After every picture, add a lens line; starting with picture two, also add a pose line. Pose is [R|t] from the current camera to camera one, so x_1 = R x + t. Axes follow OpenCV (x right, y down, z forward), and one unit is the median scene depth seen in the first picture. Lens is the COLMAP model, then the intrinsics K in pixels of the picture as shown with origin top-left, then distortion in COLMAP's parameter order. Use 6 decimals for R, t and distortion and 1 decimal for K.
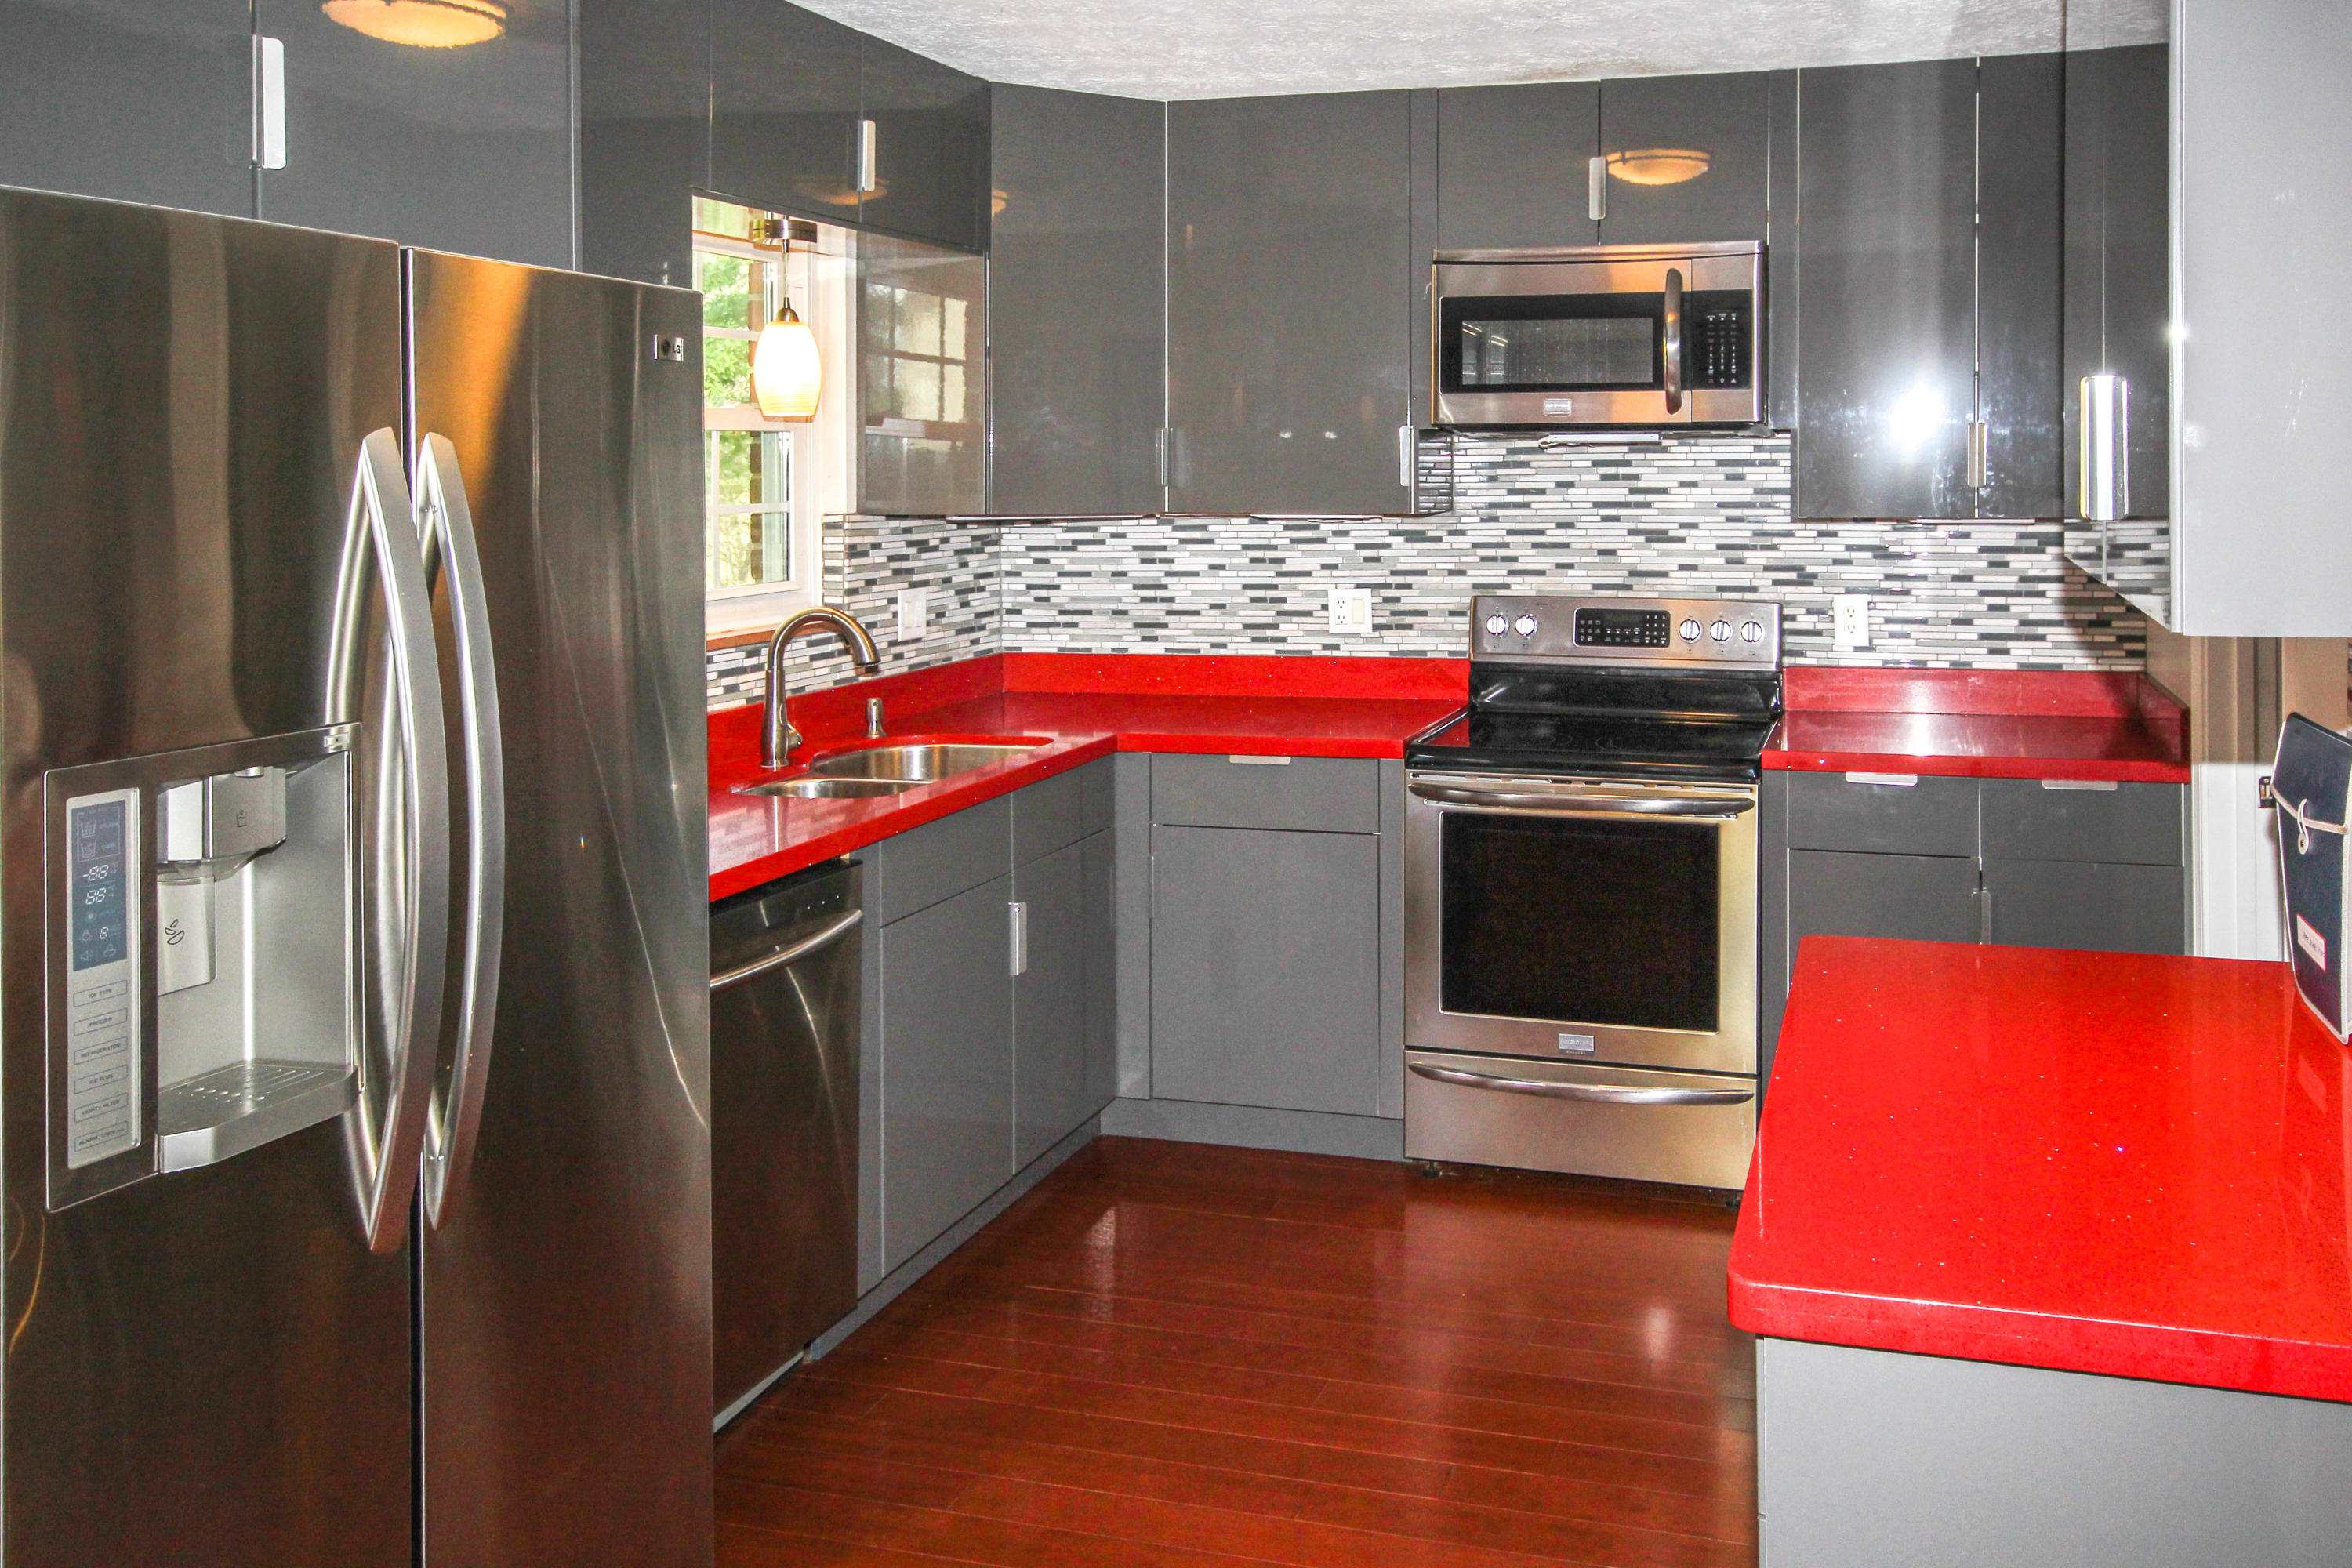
lens RADIAL K [[2886.0, 0, 1178.5], [0, 2886.0, 786.0], [0, 0, 1]] dist [0.044835, 0.000000]
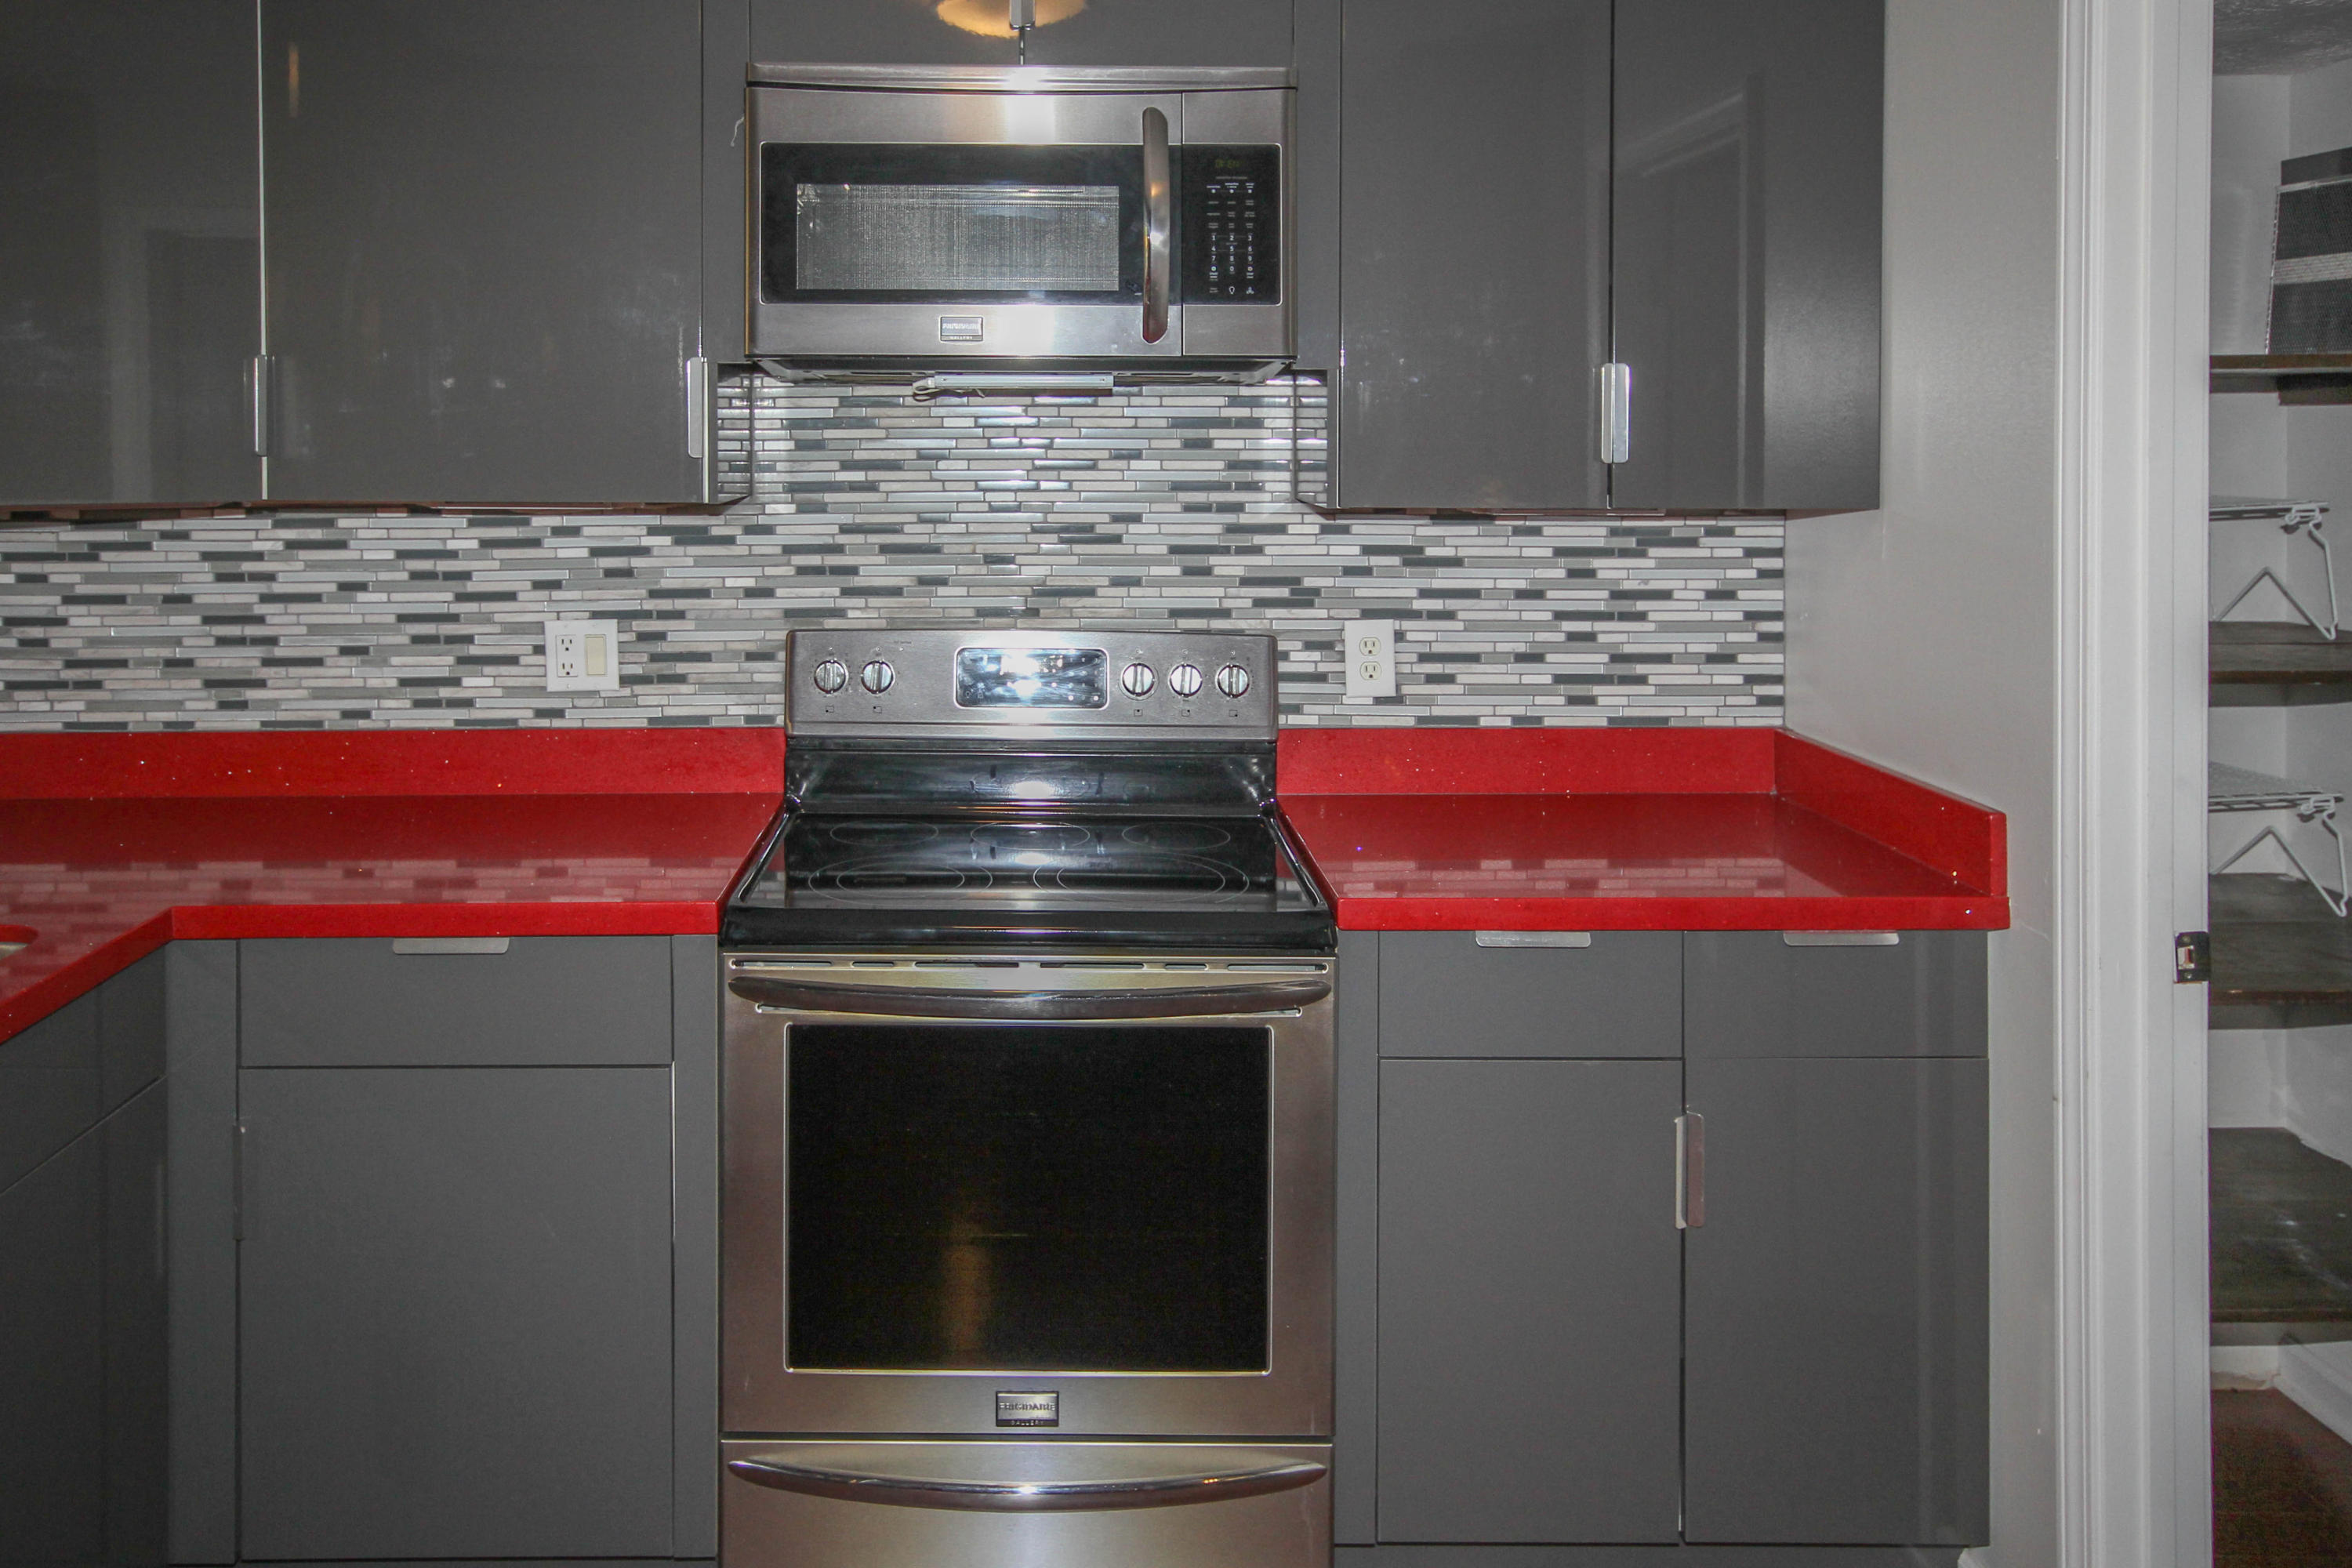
lens RADIAL K [[2886.0, 0, 1177.7], [0, 2886.0, 777.3], [0, 0, 1]] dist [0.044835, 0.000000]
pose [[0.928024, -0.039742, 0.370395, -0.055514], [0.036954, 0.999210, 0.014622, -0.039928], [-0.370684, 0.000118, 0.928759, 0.383888]]
